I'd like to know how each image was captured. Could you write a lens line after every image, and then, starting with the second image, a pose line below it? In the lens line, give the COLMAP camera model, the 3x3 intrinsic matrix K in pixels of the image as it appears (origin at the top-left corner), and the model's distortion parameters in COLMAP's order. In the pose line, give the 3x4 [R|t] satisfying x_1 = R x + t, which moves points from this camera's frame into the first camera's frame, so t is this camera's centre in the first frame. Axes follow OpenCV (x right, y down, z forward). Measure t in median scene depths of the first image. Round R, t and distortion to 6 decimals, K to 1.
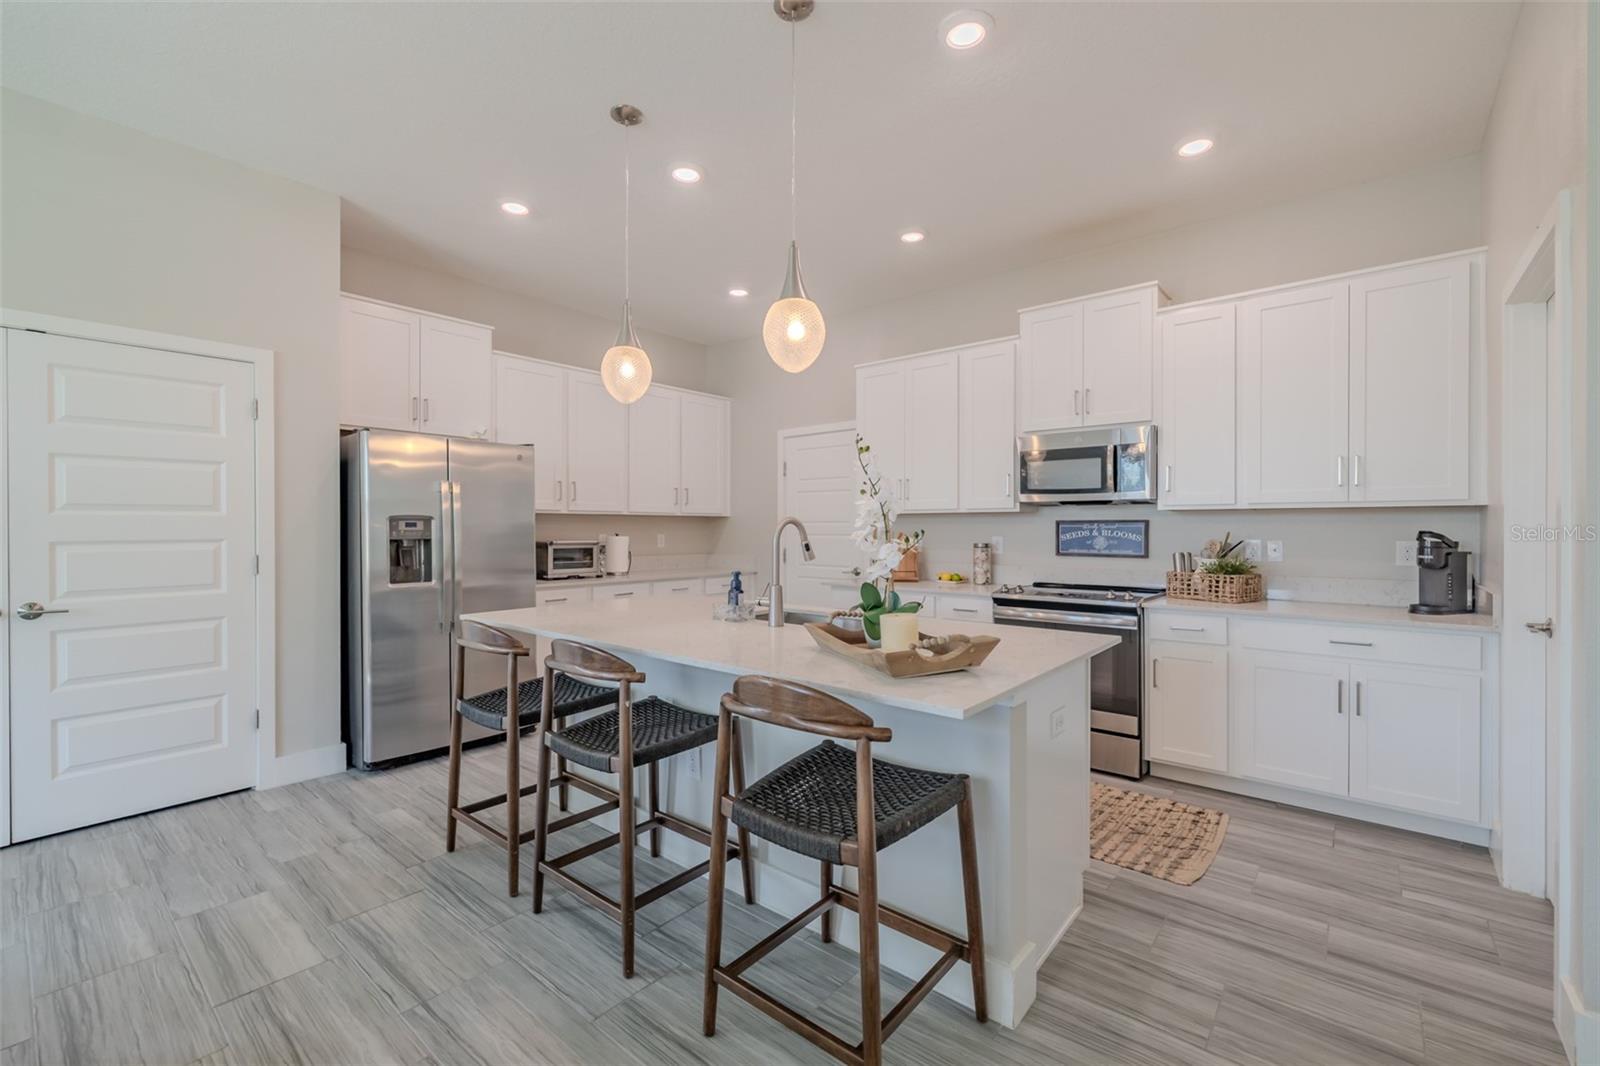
lens RADIAL K [[667.8, 0, 800.0], [0, 667.8, 533.0], [0, 0, 1]] dist [0.001490, -0.000135]
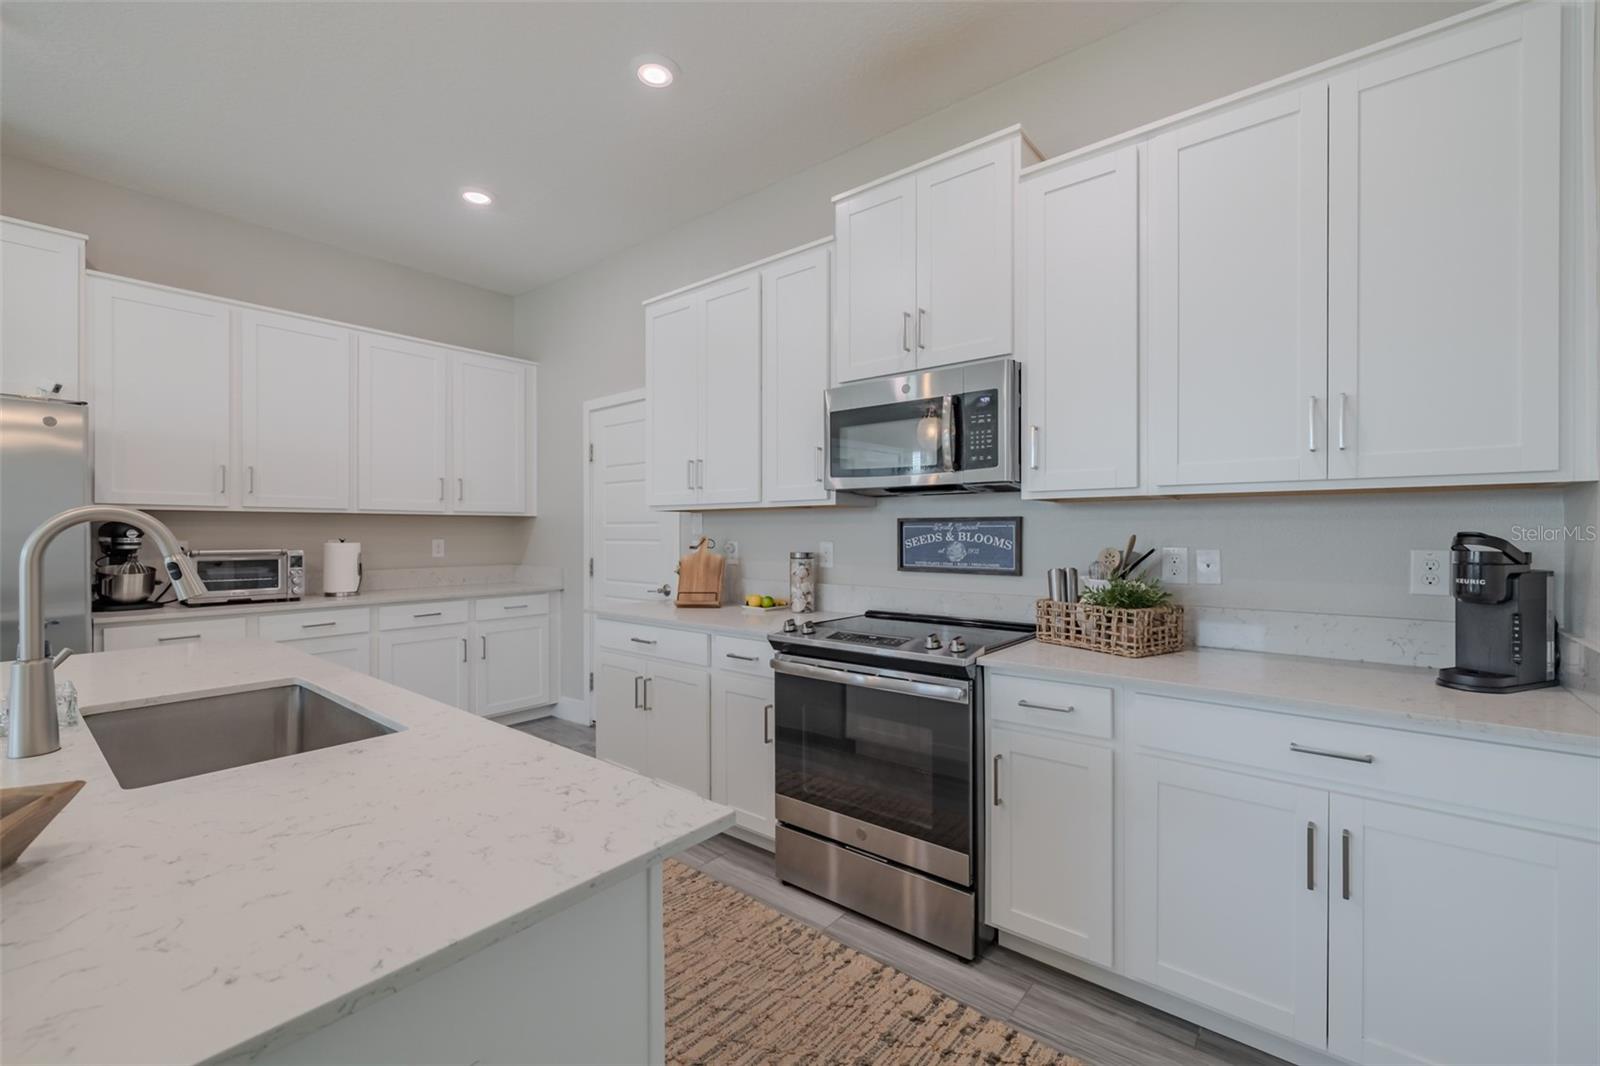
lens RADIAL K [[659.2, 0, 807.4], [0, 659.2, 537.2], [0, 0, 1]] dist [0.000874, 0.000392]
pose [[0.999888, -0.002676, 0.014750, 0.344576], [0.002655, 0.999995, 0.001476, -0.001338], [-0.014754, -0.001437, 0.999890, 0.415159]]
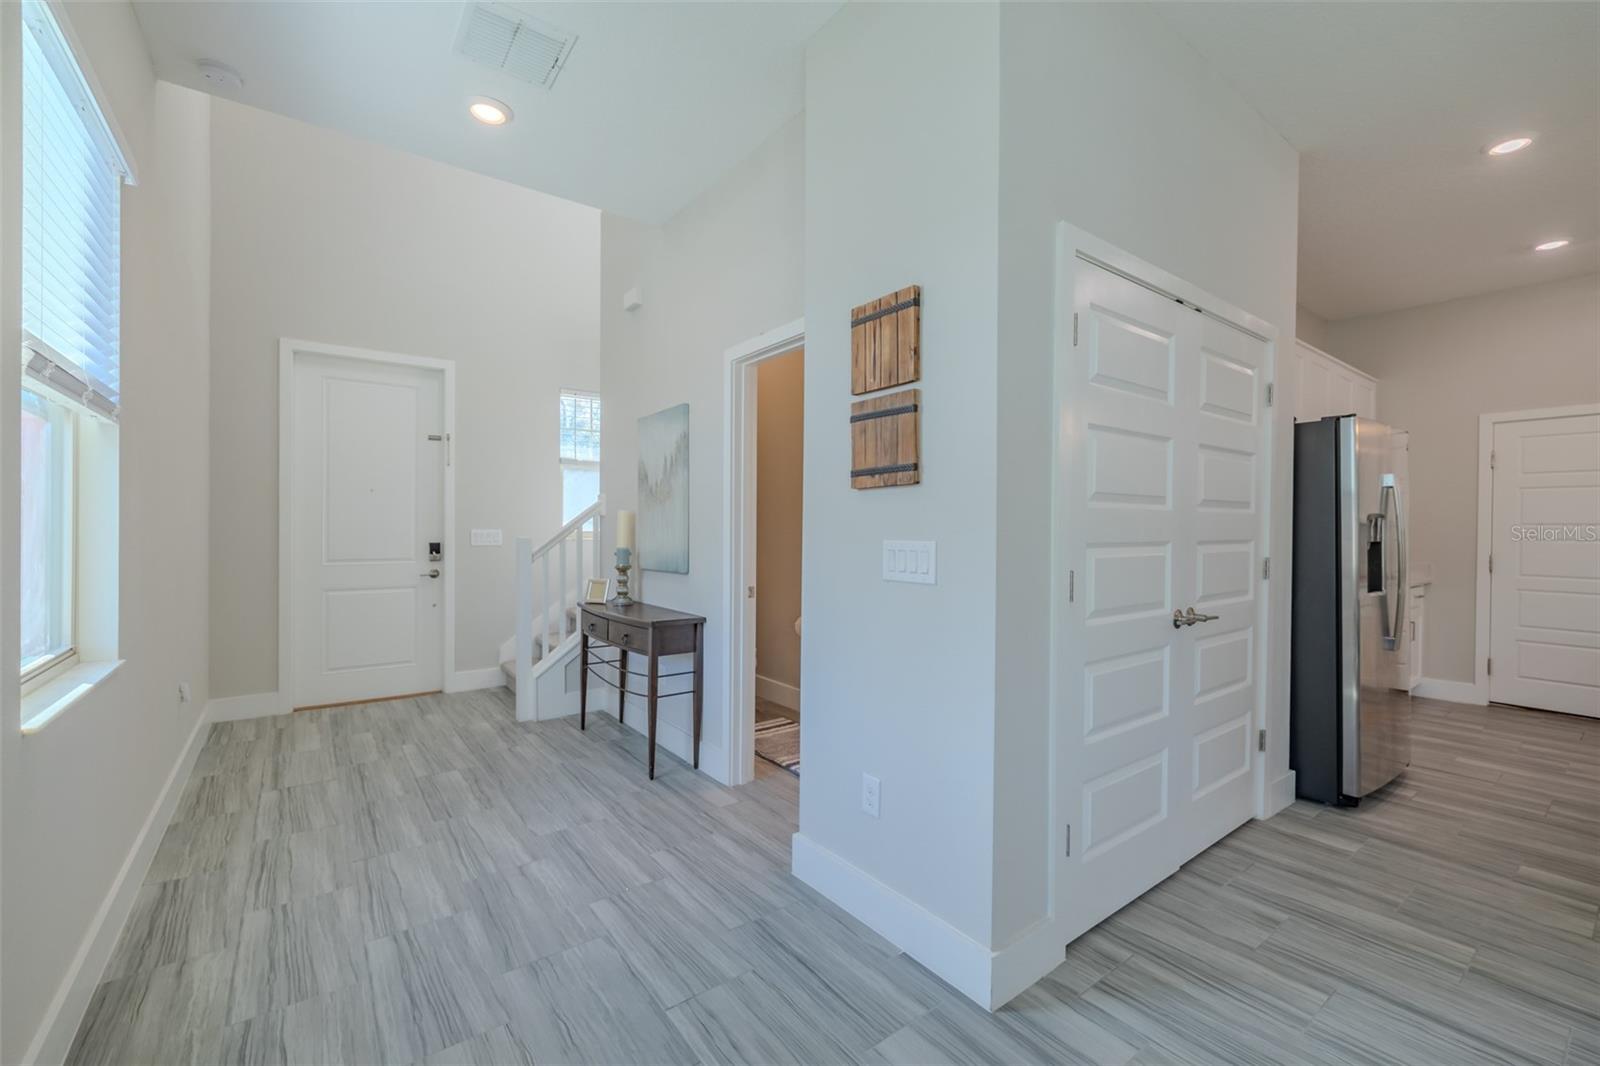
lens RADIAL K [[685.1, 0, 780.1], [0, 685.1, 530.2], [0, 0, 1]] dist [-0.000010, 0.013044]
pose [[0.980702, 0.008249, -0.195336, -1.165672], [-0.008608, 0.999962, -0.000992, 0.000879], [0.195321, 0.002654, 0.980736, -0.034505]]
